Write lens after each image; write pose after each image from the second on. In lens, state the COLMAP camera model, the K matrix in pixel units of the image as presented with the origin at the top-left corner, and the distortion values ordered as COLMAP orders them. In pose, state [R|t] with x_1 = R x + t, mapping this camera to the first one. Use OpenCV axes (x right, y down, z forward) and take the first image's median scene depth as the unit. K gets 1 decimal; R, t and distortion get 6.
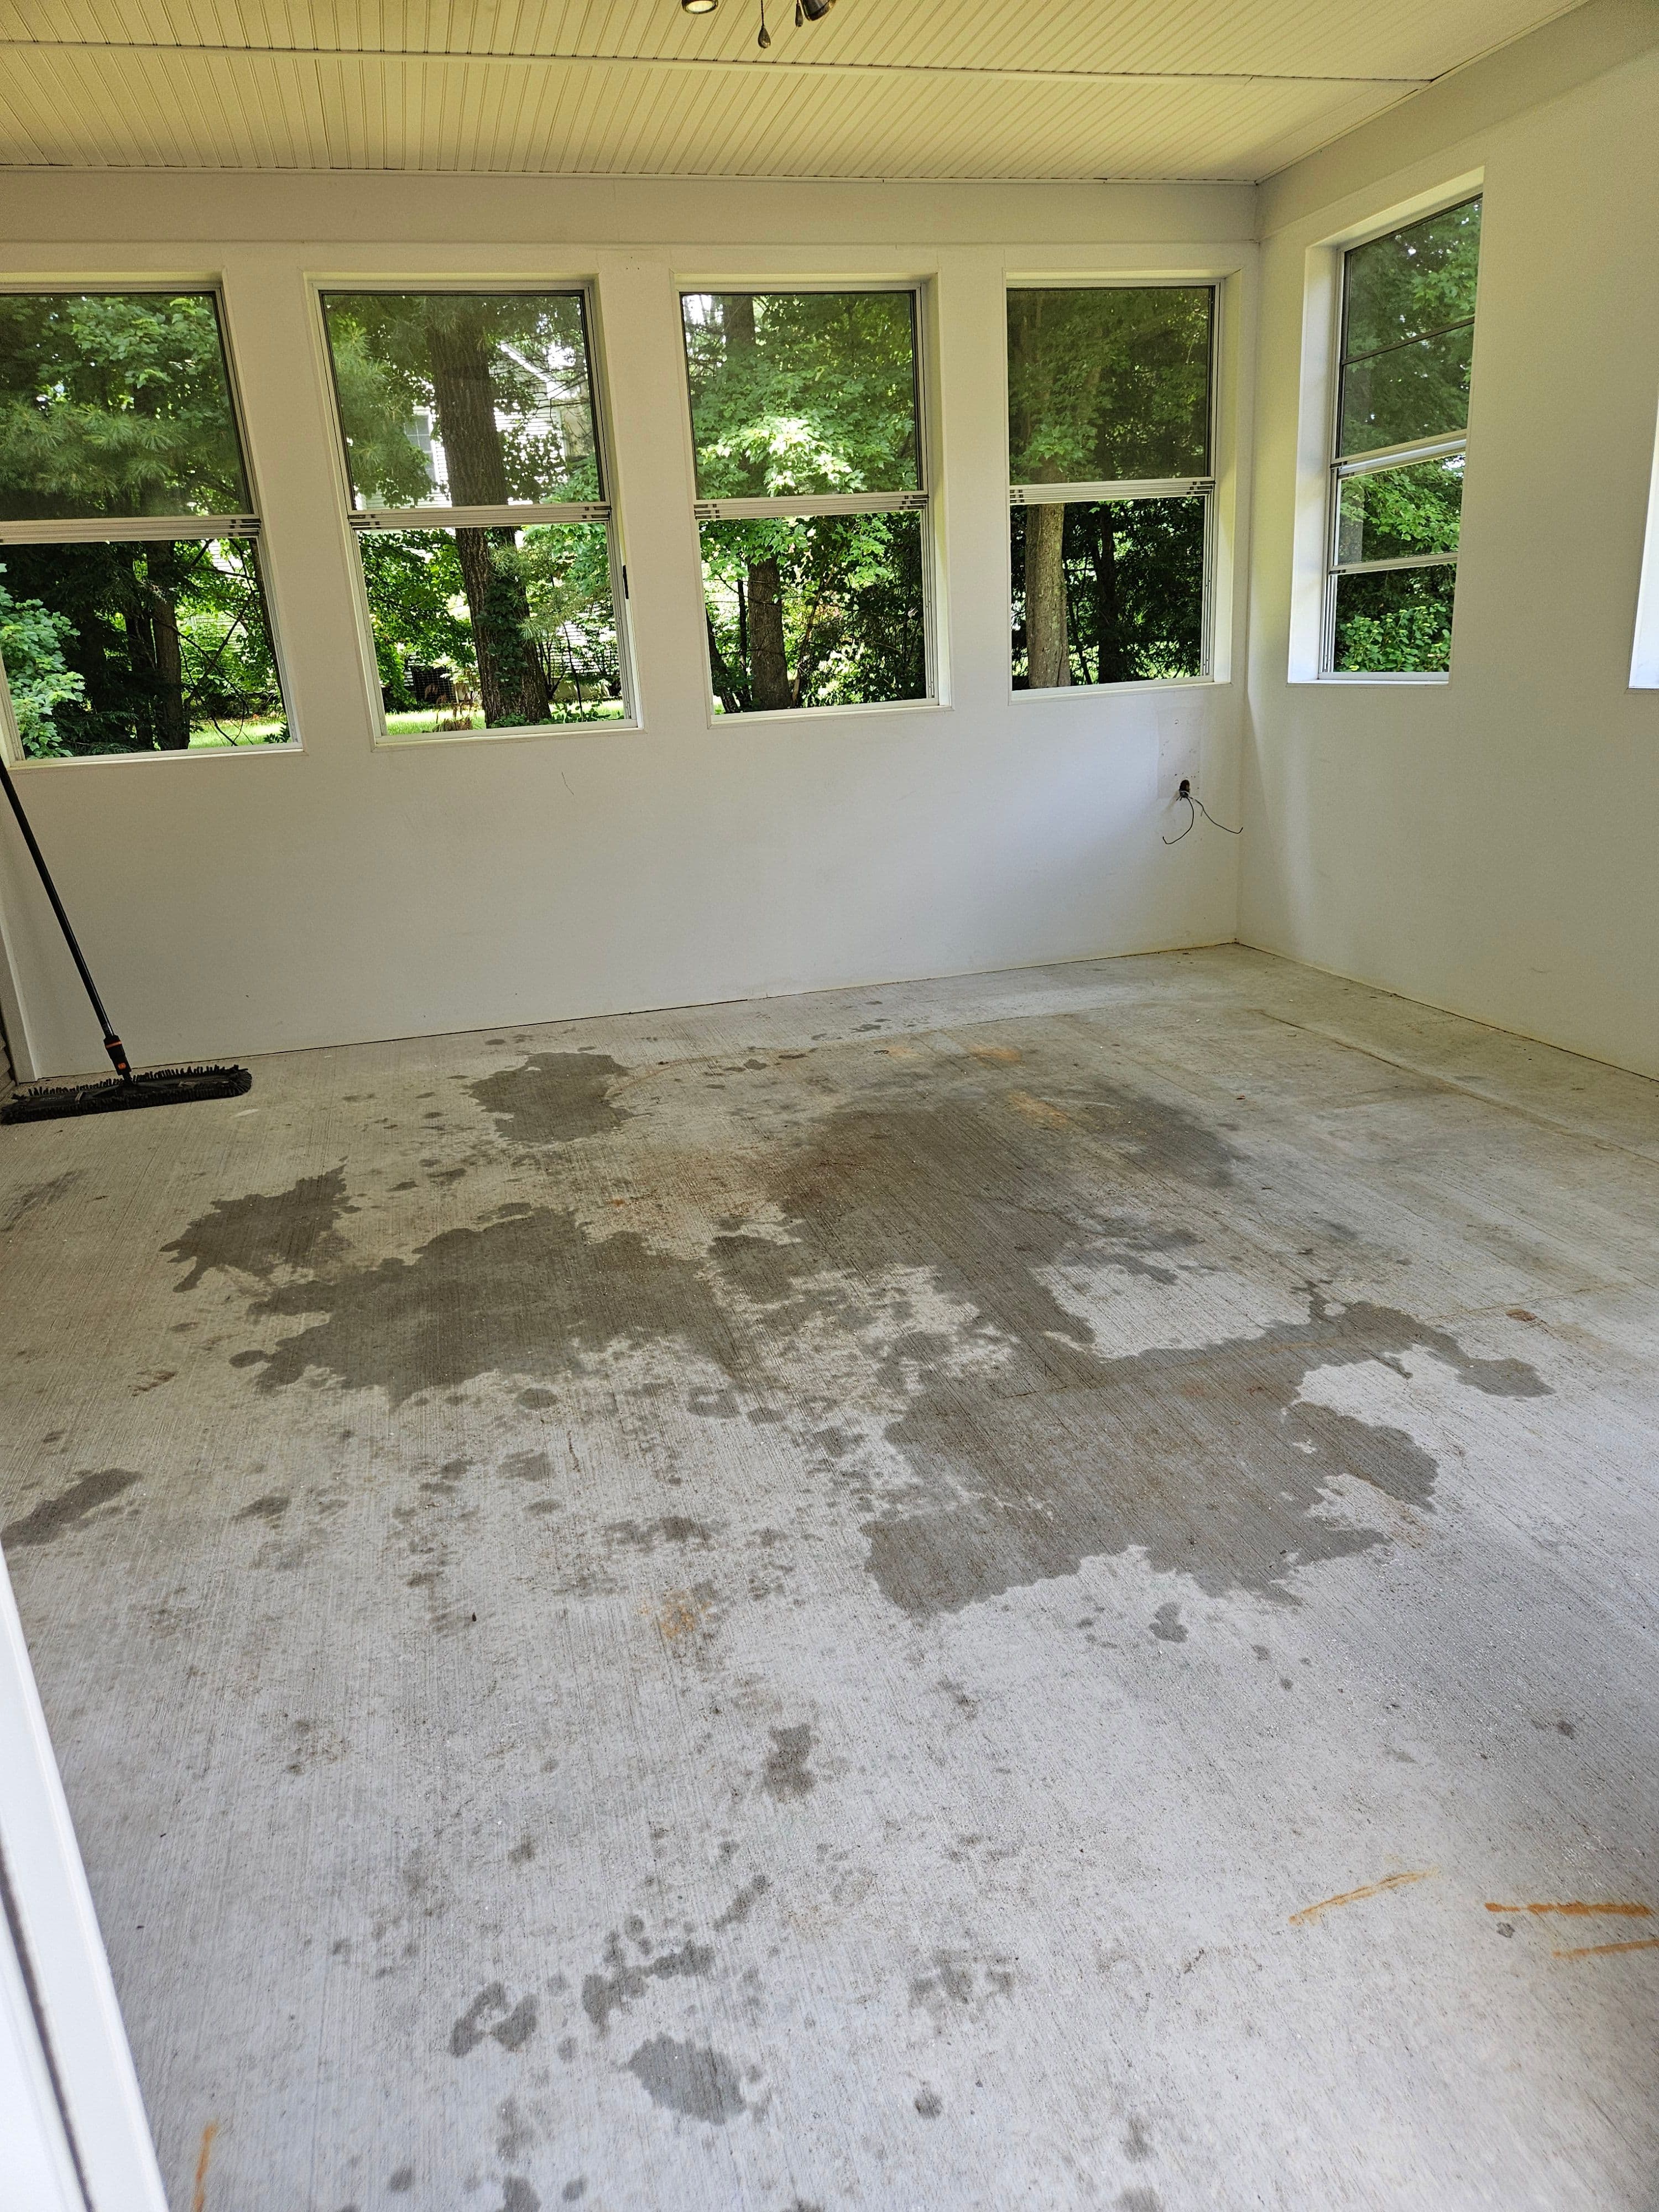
lens RADIAL K [[1544.1, 0, 835.7], [0, 1544.1, 1110.0], [0, 0, 1]] dist [0.060114, -0.039552]
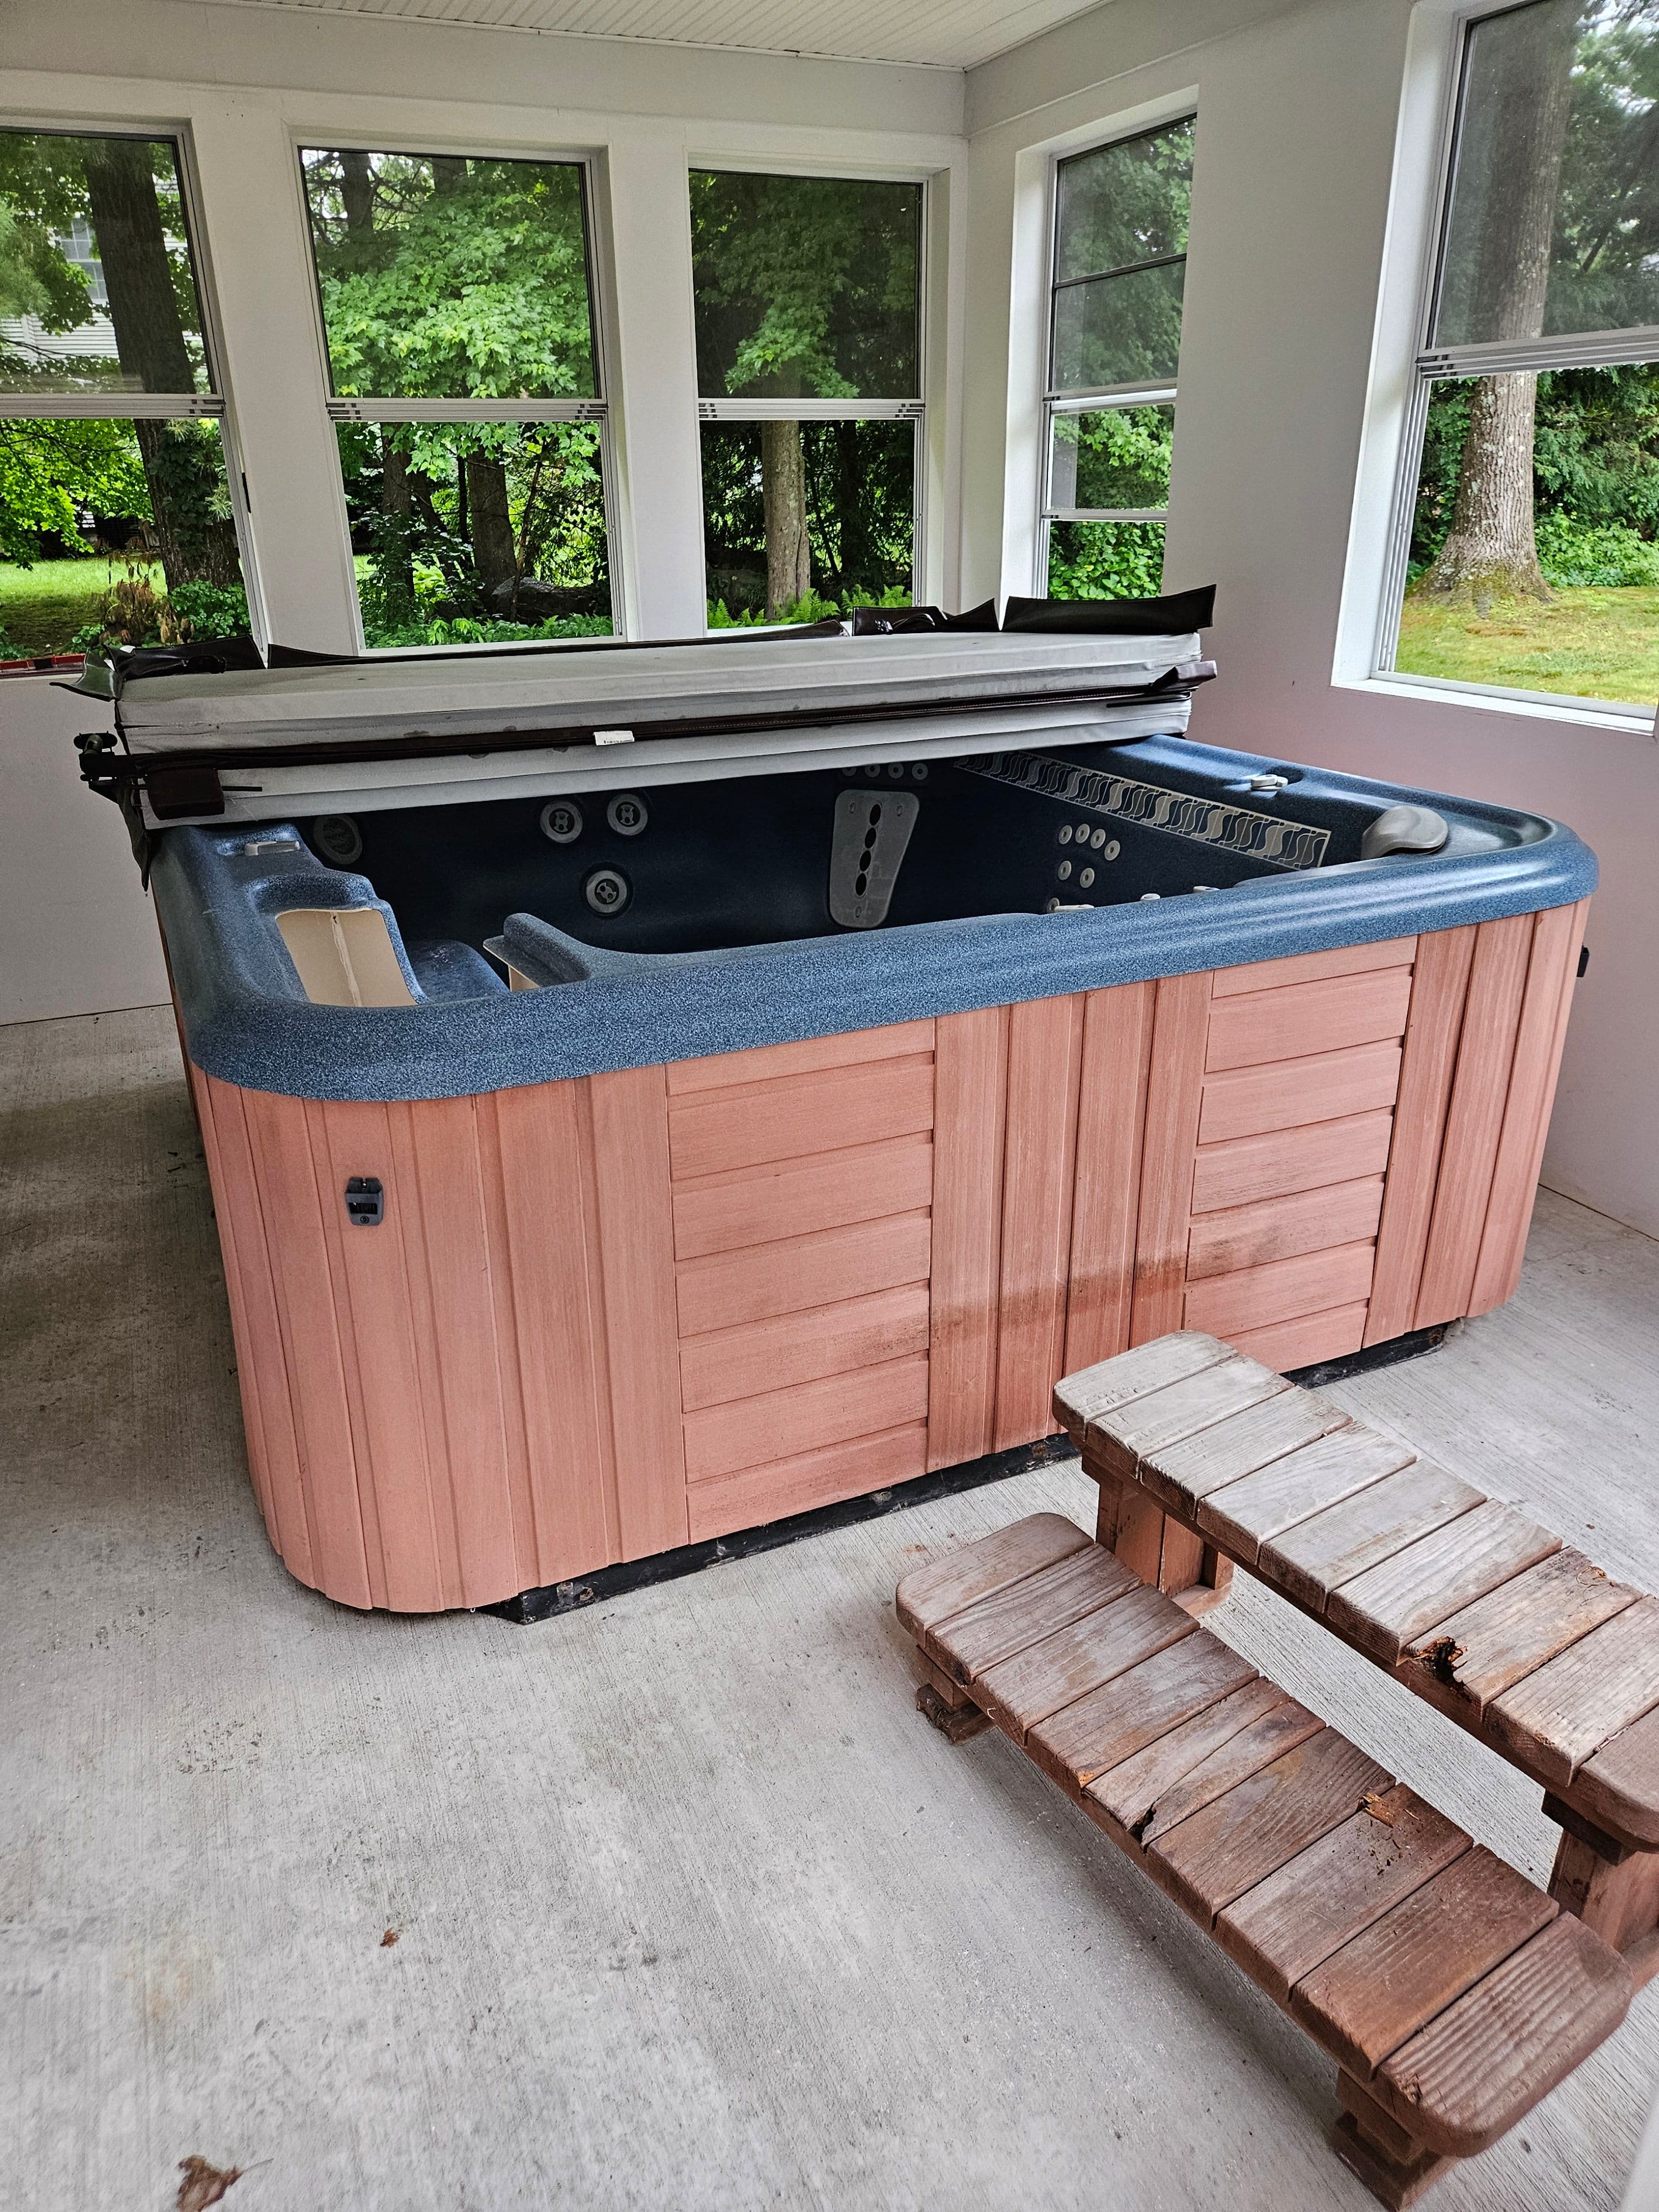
lens RADIAL K [[1544.1, 0, 835.7], [0, 1544.1, 1110.0], [0, 0, 1]] dist [0.060114, -0.039552]
pose [[0.987888, -0.017360, 0.154195, 0.045283], [0.004420, 0.996467, 0.083871, -0.071139], [-0.155106, -0.082174, 0.984474, 0.073267]]
